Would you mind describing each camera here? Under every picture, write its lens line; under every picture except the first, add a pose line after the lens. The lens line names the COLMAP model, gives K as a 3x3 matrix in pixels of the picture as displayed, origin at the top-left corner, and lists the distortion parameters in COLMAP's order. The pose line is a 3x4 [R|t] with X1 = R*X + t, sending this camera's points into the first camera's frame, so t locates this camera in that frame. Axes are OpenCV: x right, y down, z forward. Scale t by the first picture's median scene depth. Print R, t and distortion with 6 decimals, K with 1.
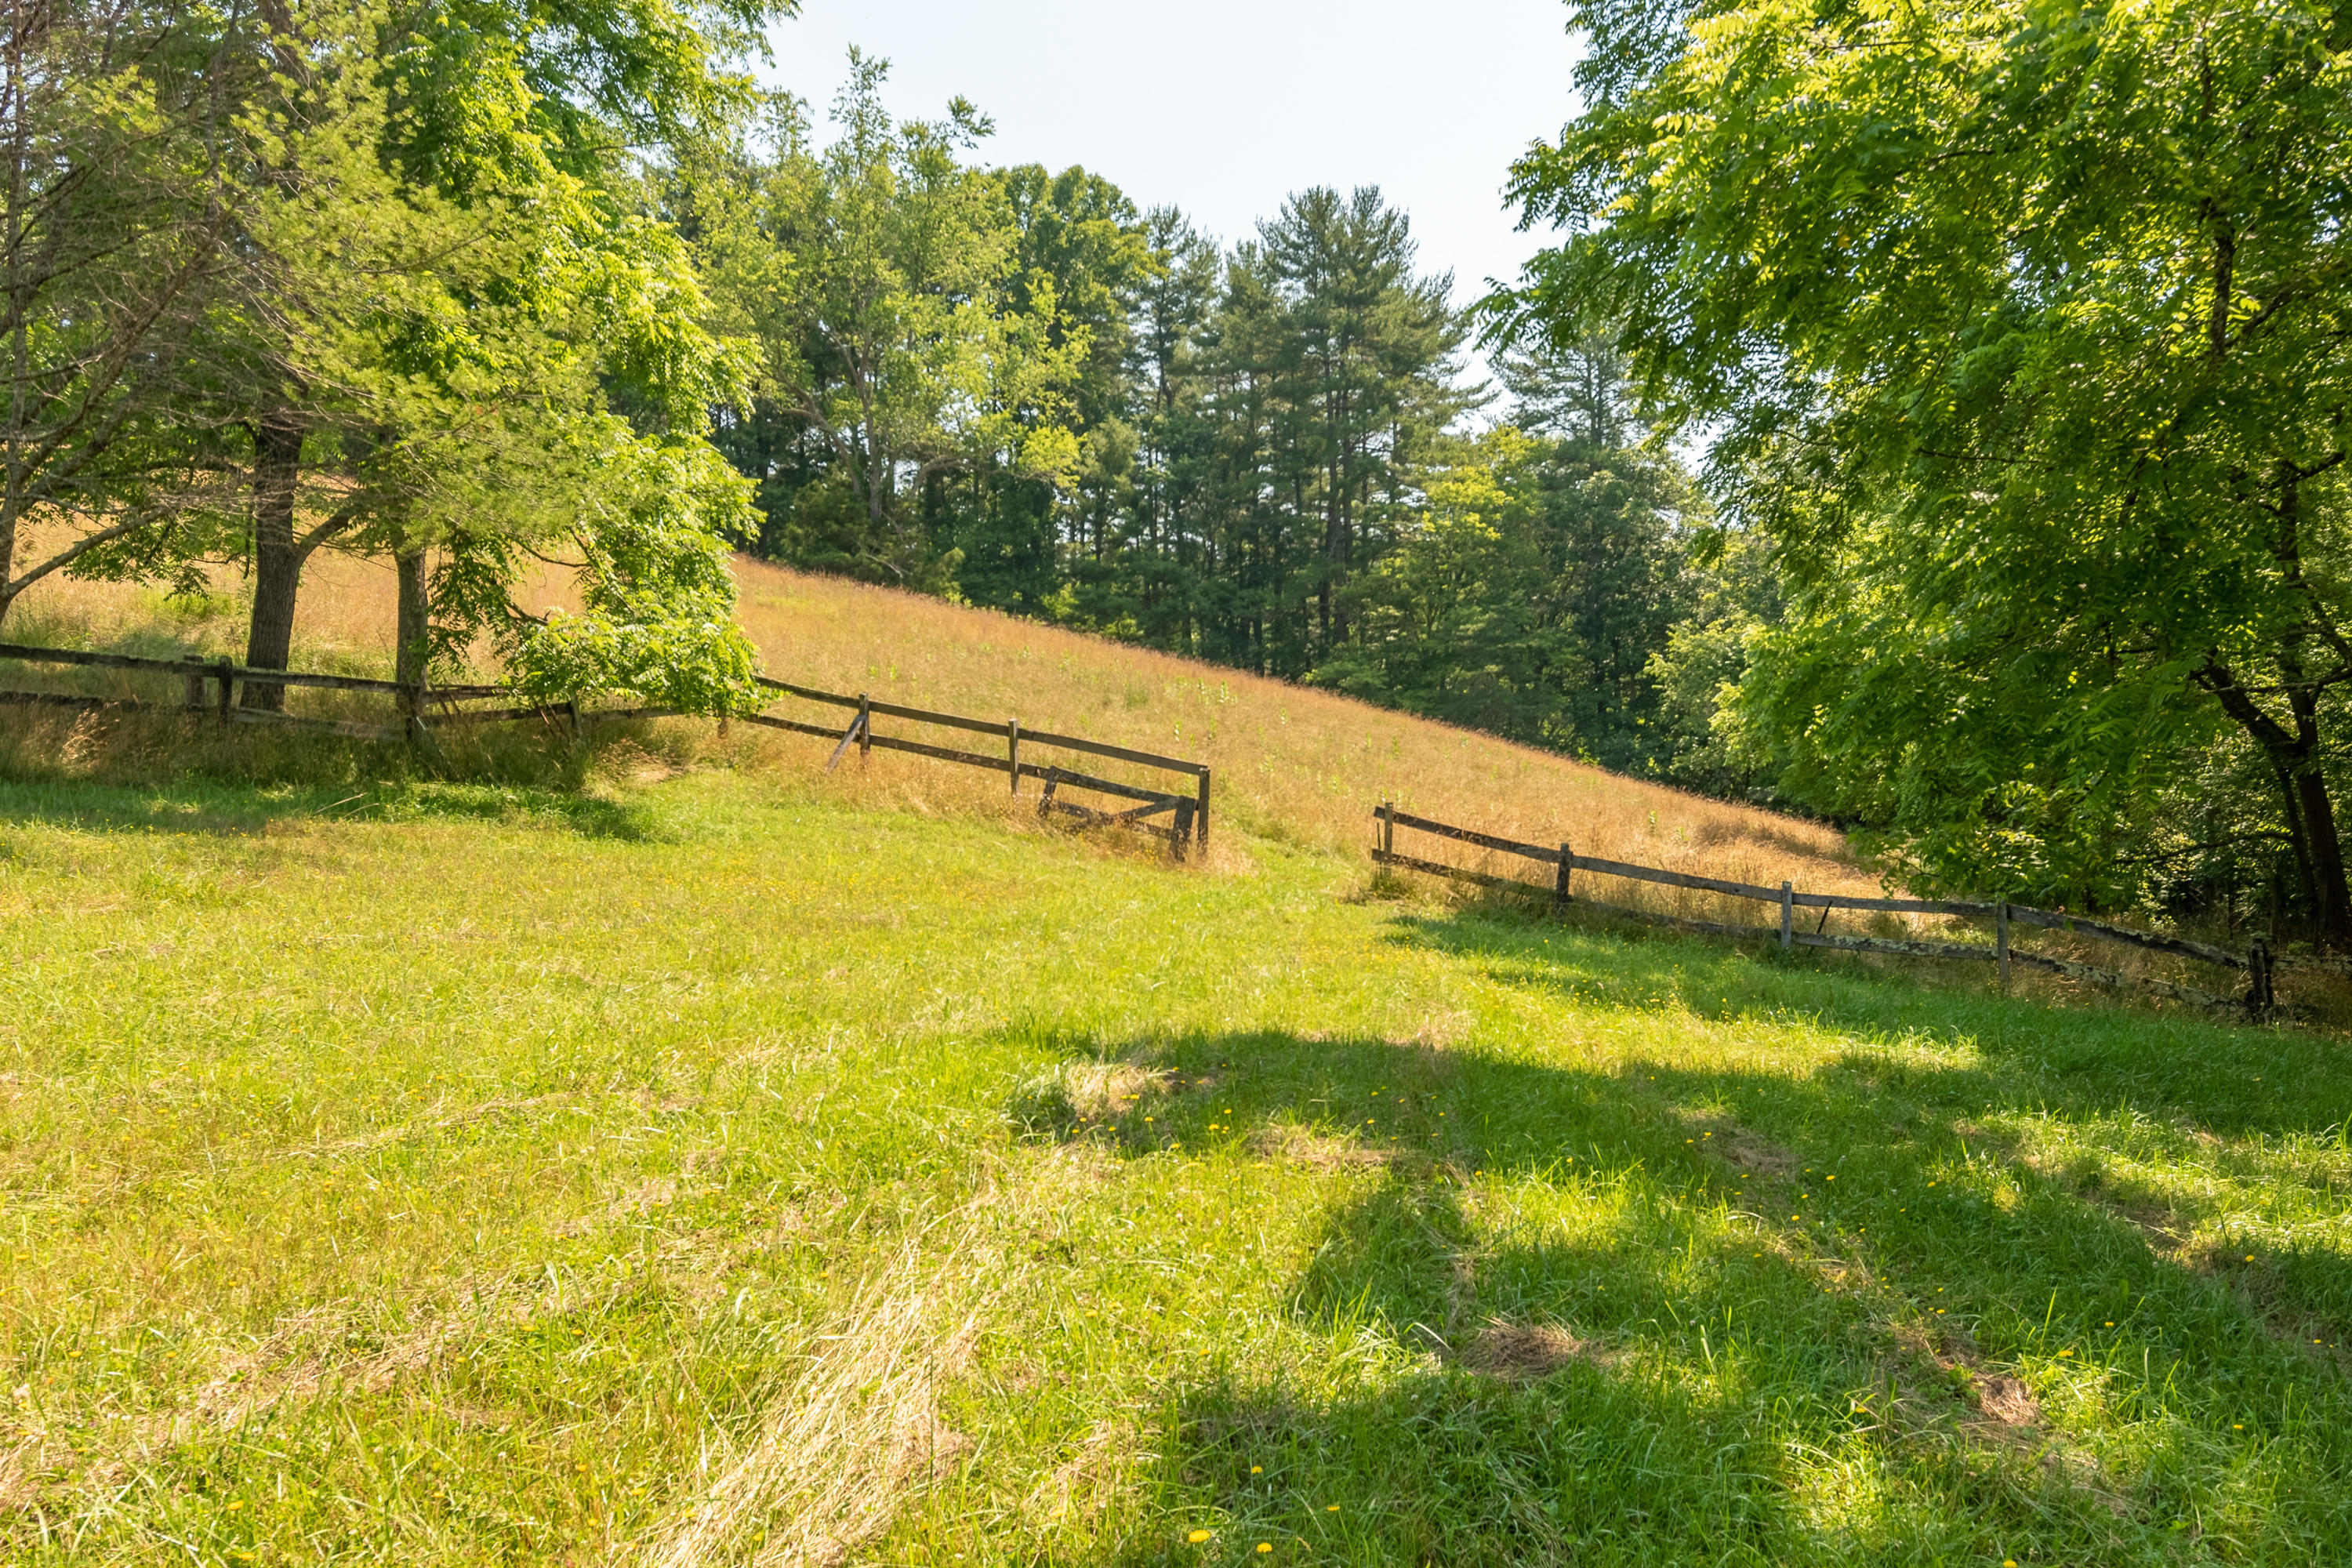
lens RADIAL K [[1854.4, 0, 1168.8], [0, 1854.4, 782.0], [0, 0, 1]] dist [-0.002043, -0.001321]
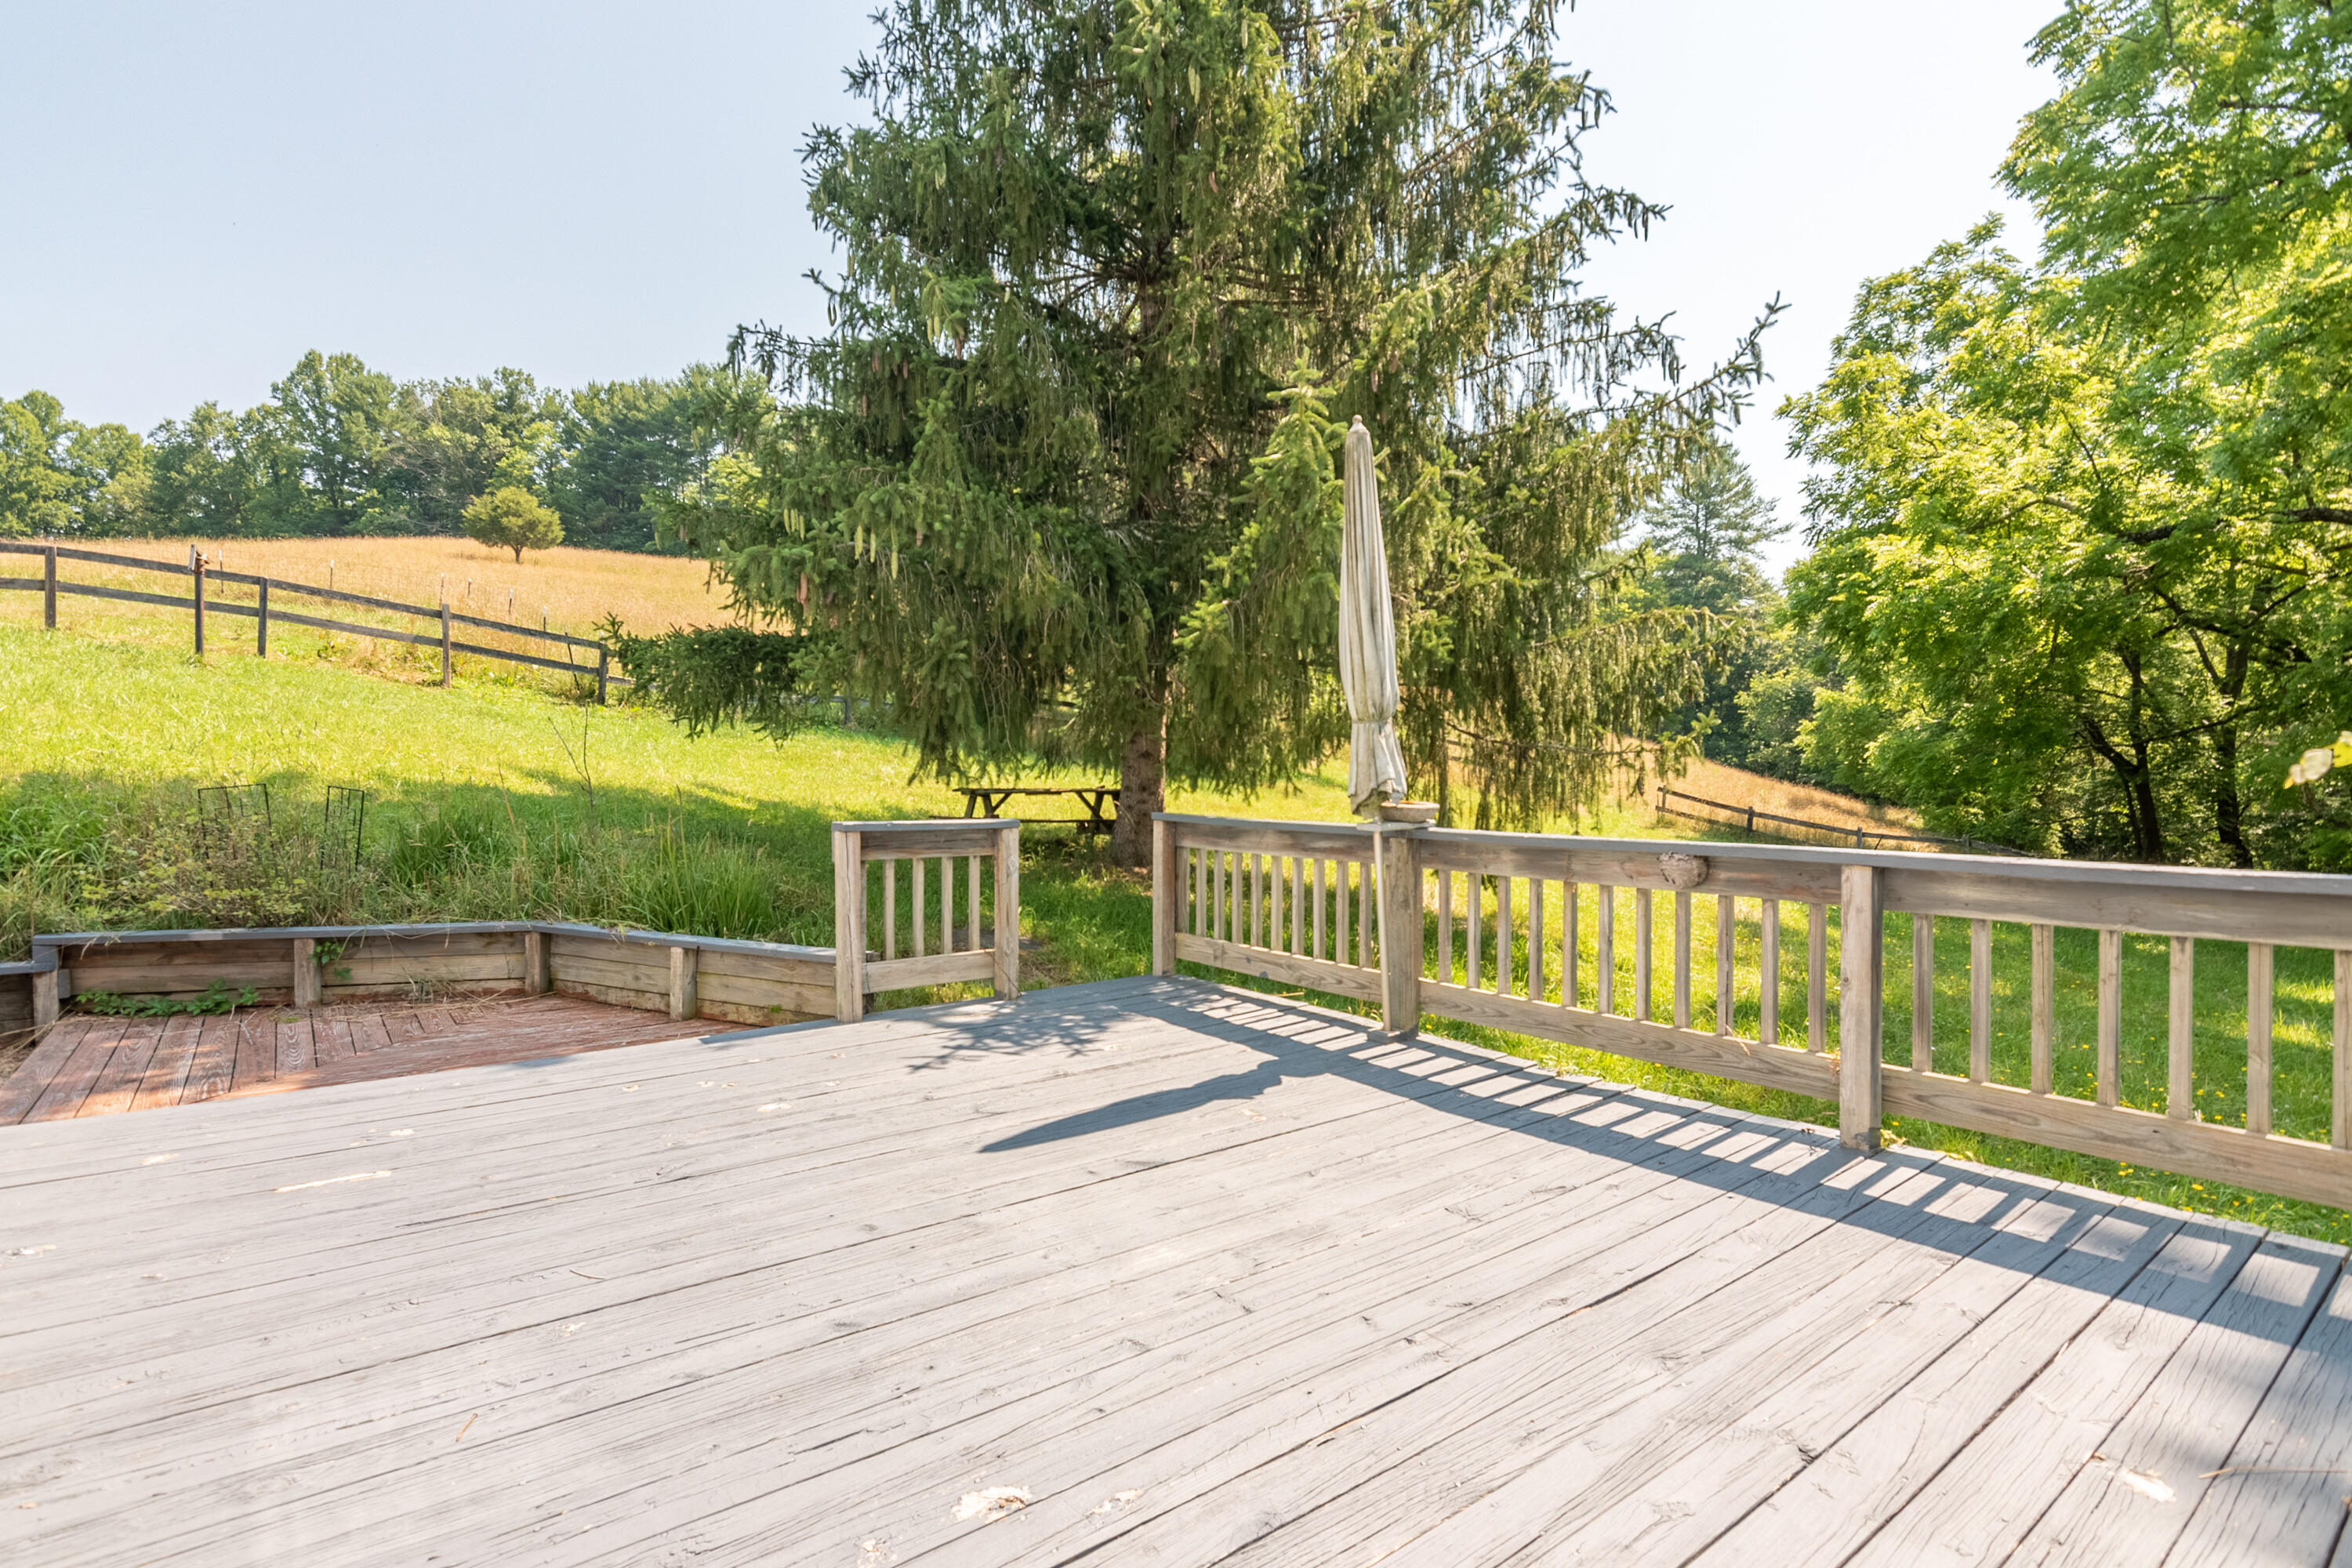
lens RADIAL K [[1148.9, 0, 1182.5], [0, 1148.9, 788.8], [0, 0, 1]] dist [0.000366, 0.000762]
pose [[0.983884, 0.029924, -0.176286, -0.044550], [-0.024633, 0.999180, 0.032123, -0.003092], [0.177103, -0.027263, 0.983815, -0.098681]]
